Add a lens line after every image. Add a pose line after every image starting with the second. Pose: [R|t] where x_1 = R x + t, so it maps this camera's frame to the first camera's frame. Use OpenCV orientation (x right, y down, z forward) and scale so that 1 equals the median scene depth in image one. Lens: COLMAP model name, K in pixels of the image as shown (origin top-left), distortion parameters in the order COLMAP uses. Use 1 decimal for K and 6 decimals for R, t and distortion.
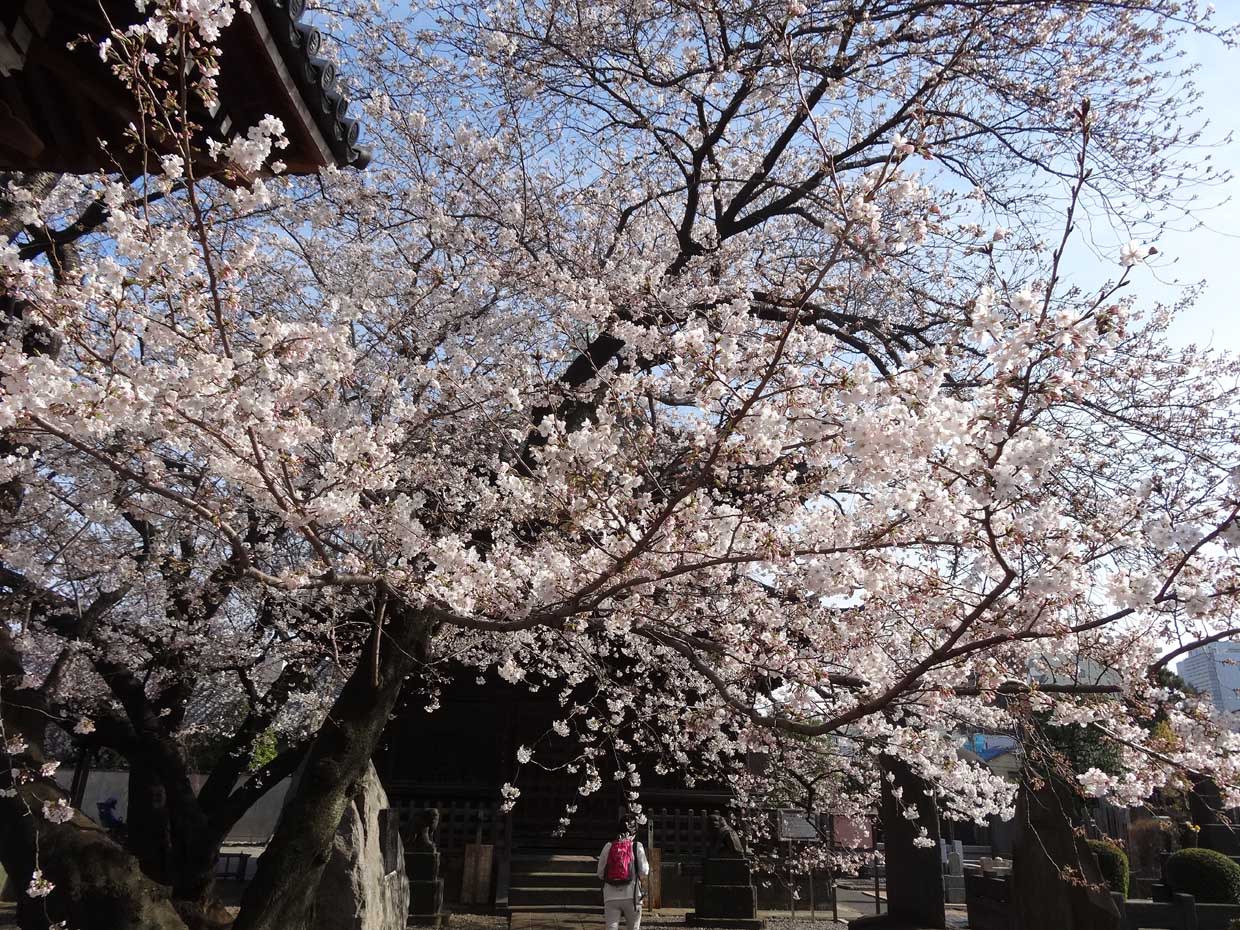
lens RADIAL K [[901.5, 0, 619.8], [0, 901.5, 463.7], [0, 0, 1]] dist [0.001769, 0.000150]
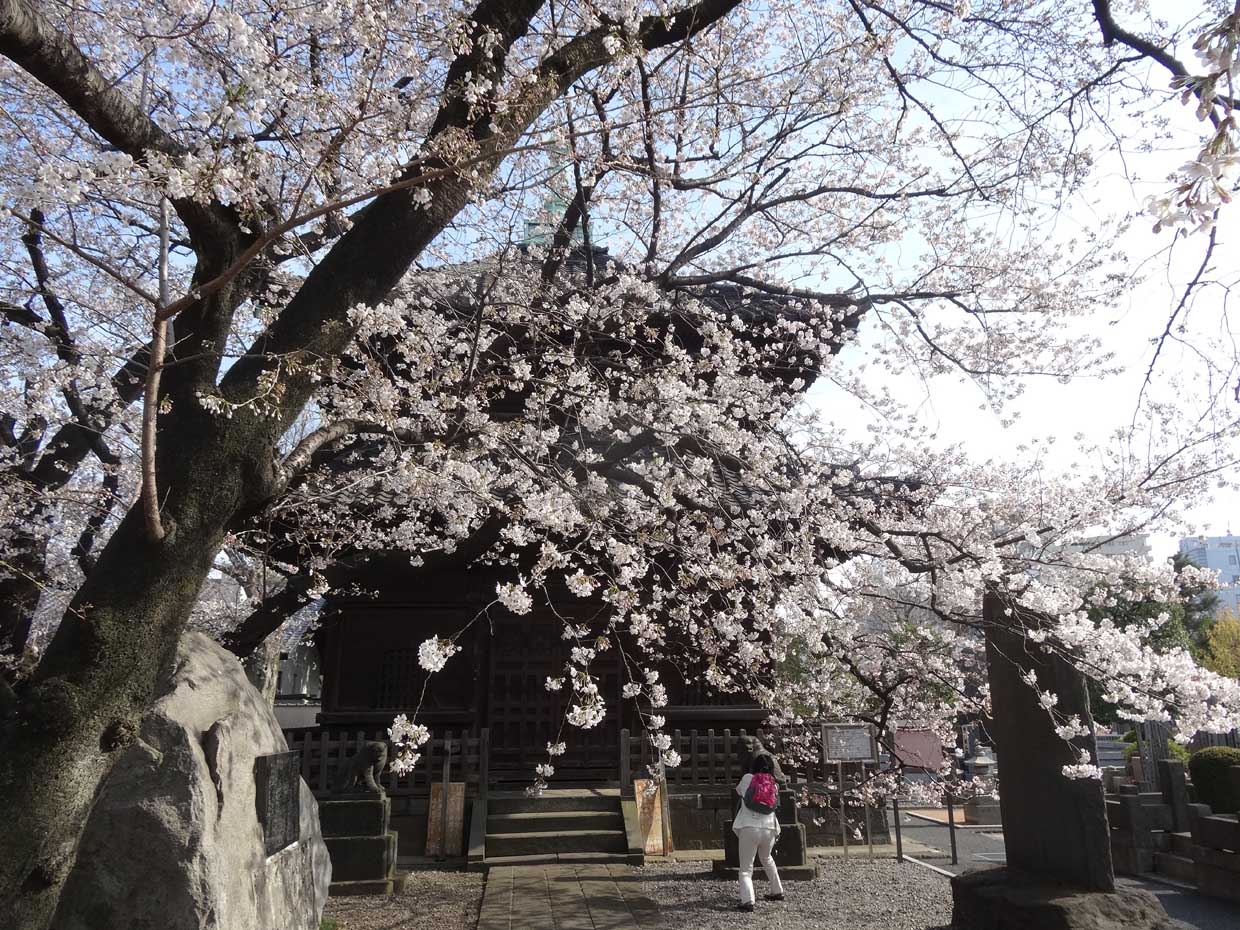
lens RADIAL K [[907.4, 0, 620.5], [0, 907.4, 465.8], [0, 0, 1]] dist [-0.001436, 0.008381]
pose [[0.999312, -0.033715, 0.015425, -0.012107], [0.032188, 0.995389, 0.090356, 0.142248], [-0.018400, -0.089797, 0.995790, 0.412487]]
